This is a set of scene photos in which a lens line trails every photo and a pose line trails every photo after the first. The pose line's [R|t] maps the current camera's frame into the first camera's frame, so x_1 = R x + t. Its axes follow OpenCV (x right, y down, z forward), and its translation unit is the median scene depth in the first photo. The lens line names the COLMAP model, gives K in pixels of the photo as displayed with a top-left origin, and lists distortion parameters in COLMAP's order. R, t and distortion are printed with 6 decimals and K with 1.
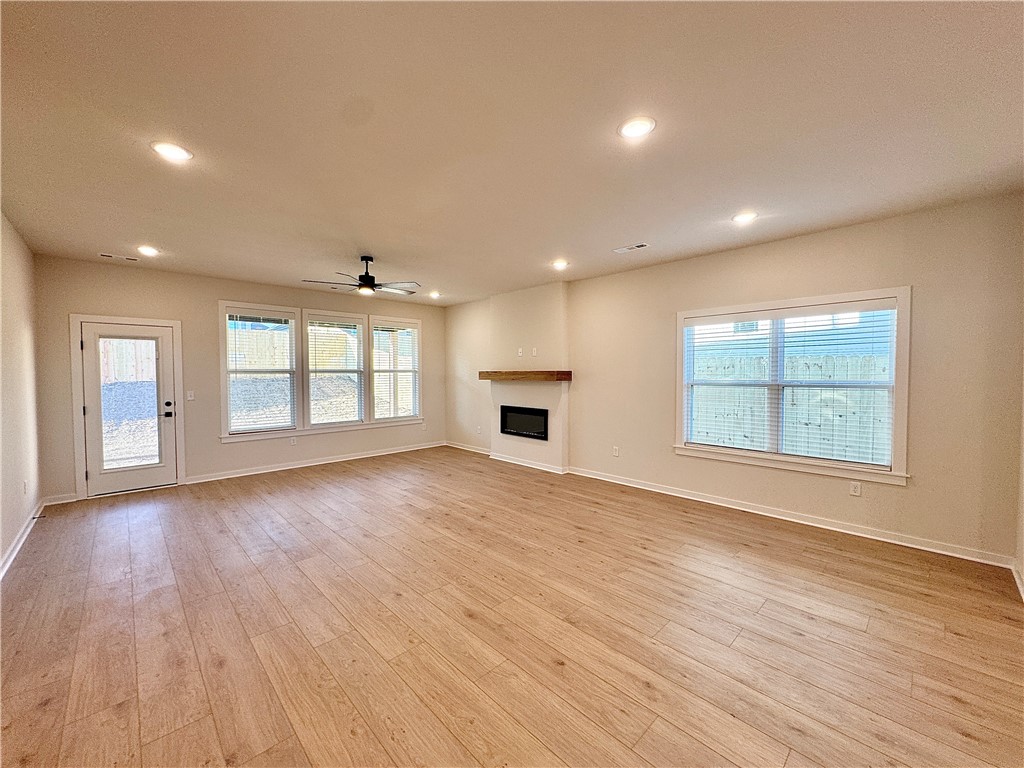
lens RADIAL K [[407.9, 0, 512.4], [0, 407.9, 381.8], [0, 0, 1]] dist [-0.007280, 0.001912]
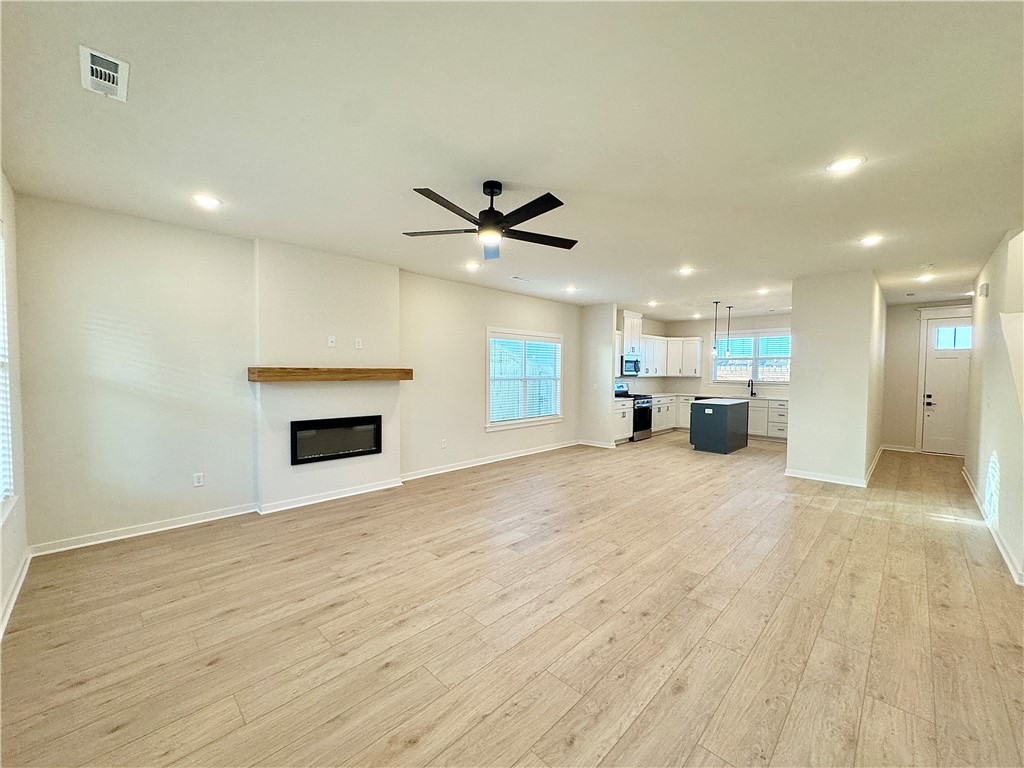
lens RADIAL K [[407.9, 0, 511.6], [0, 407.9, 387.3], [0, 0, 1]] dist [-0.007280, 0.001912]
pose [[-0.022273, -0.038411, 0.999014, -0.904007], [0.014772, 0.999140, 0.038745, -0.020367], [-0.999643, 0.015620, -0.021686, 0.913537]]
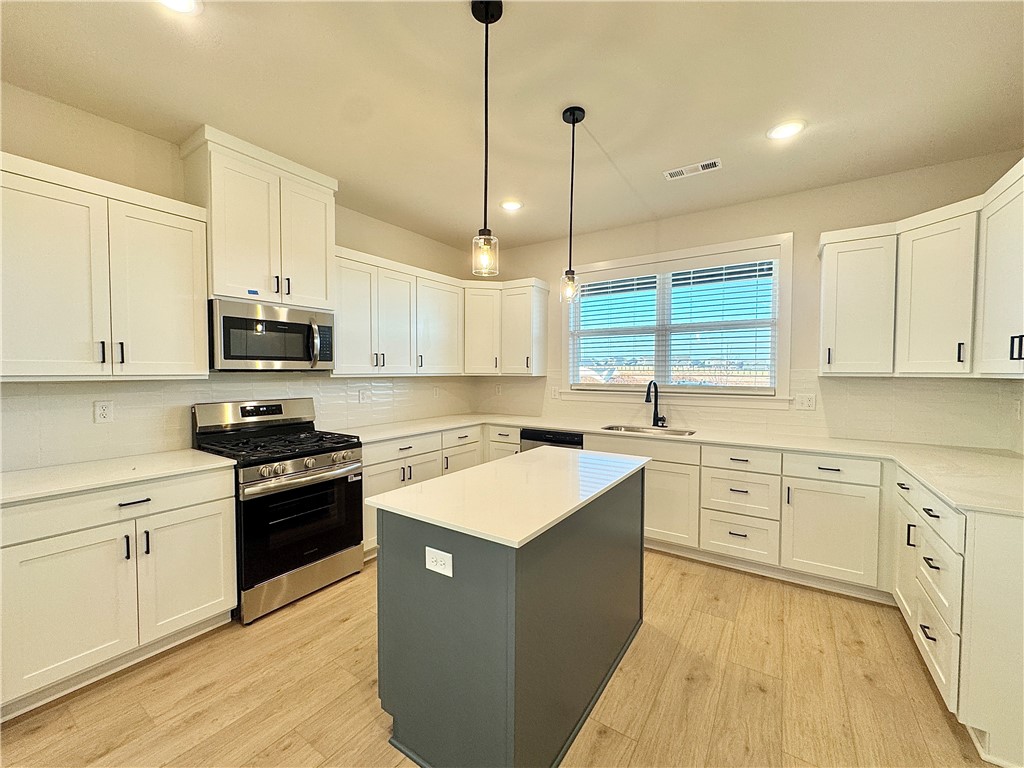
lens RADIAL K [[407.9, 0, 512.6], [0, 407.9, 389.1], [0, 0, 1]] dist [-0.007280, 0.001912]
pose [[-0.213609, -0.036807, 0.976226, 0.301566], [0.022217, 0.998849, 0.042521, 0.009412], [-0.976667, 0.030771, -0.212545, 0.161500]]
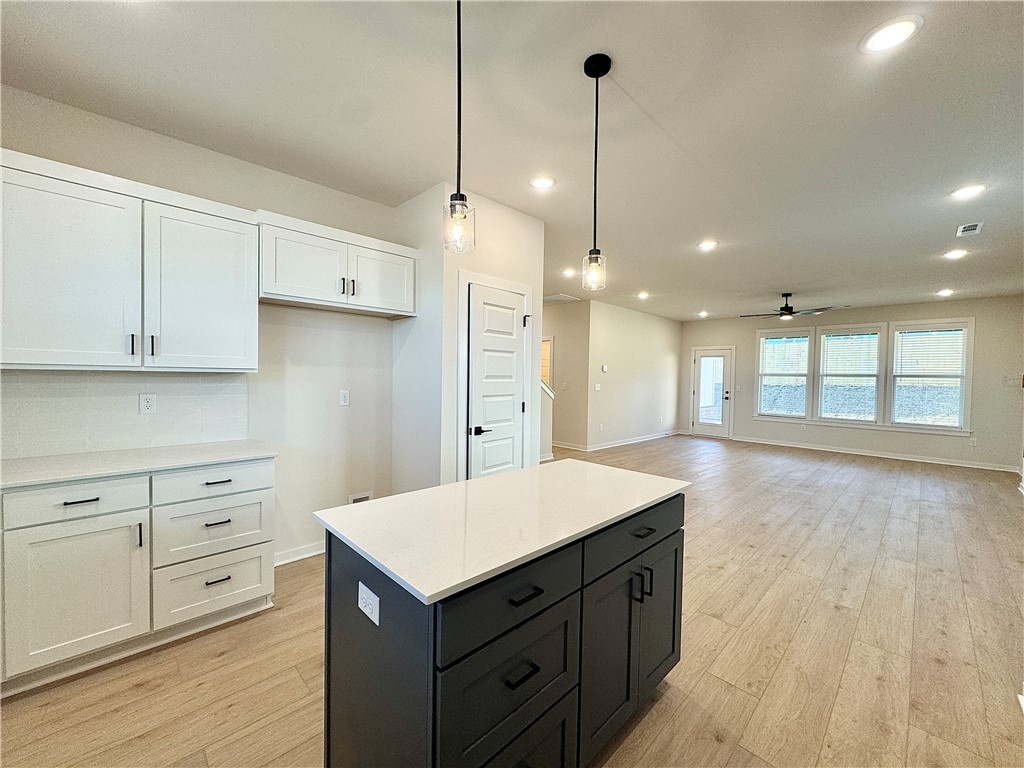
lens RADIAL K [[407.9, 0, 511.8], [0, 407.9, 384.2], [0, 0, 1]] dist [-0.007280, 0.001912]
pose [[0.006368, 0.025653, -0.999651, 0.984316], [-0.040937, 0.998840, 0.025371, 0.012079], [0.999141, 0.040761, 0.007411, 0.039812]]
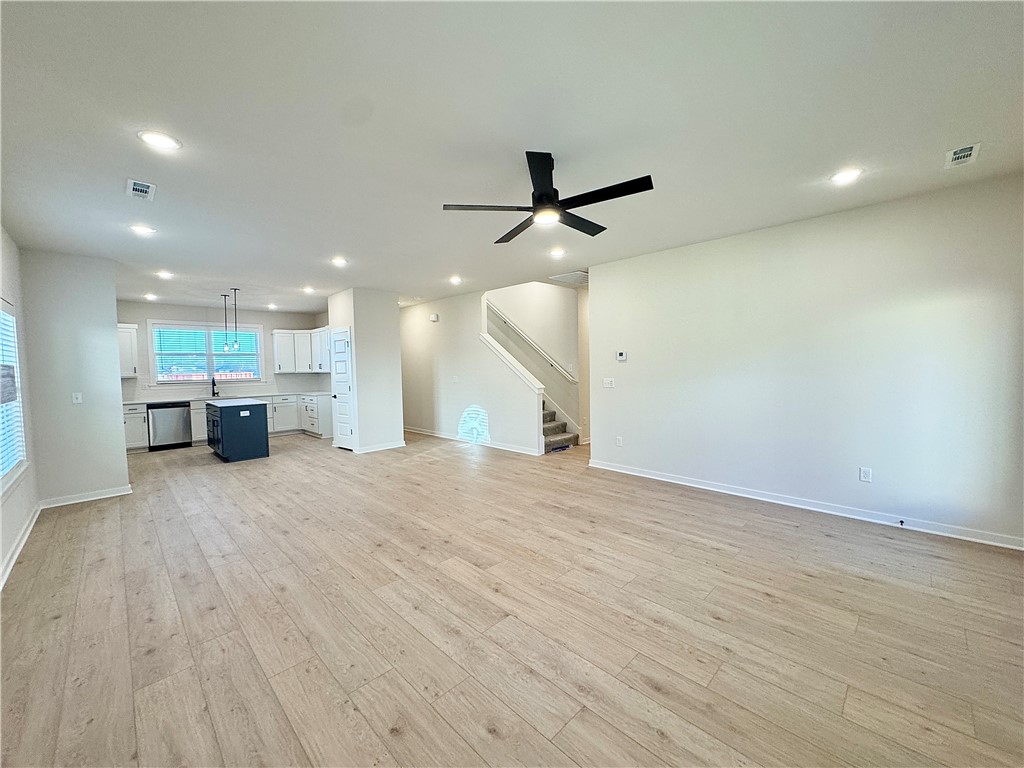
lens RADIAL K [[407.9, 0, 511.3], [0, 407.9, 384.1], [0, 0, 1]] dist [-0.007280, 0.001912]
pose [[-0.999706, 0.022128, -0.009929, -0.273996], [0.021402, 0.997449, 0.068106, -0.029303], [0.011411, 0.067873, -0.997629, 1.471096]]
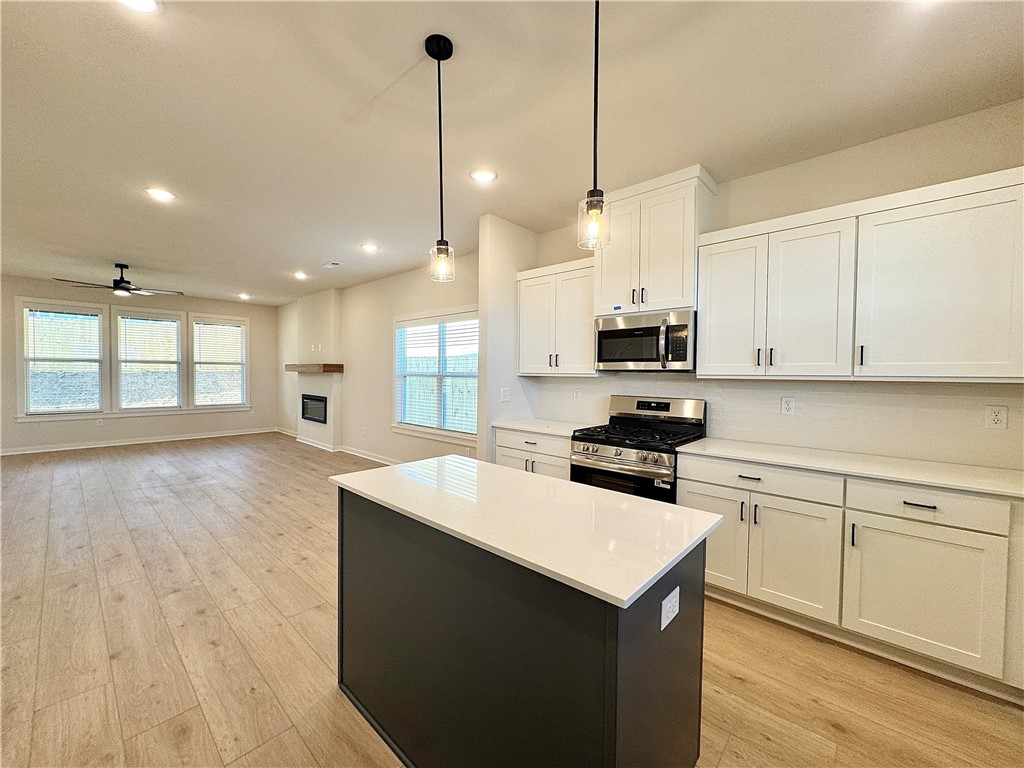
lens RADIAL K [[407.9, 0, 512.5], [0, 407.9, 387.7], [0, 0, 1]] dist [-0.007280, 0.001912]
pose [[0.997478, 0.012567, 0.069848, 0.656591], [-0.013655, 0.999793, 0.015111, 0.019926], [-0.069644, -0.016027, 0.997443, -0.249751]]
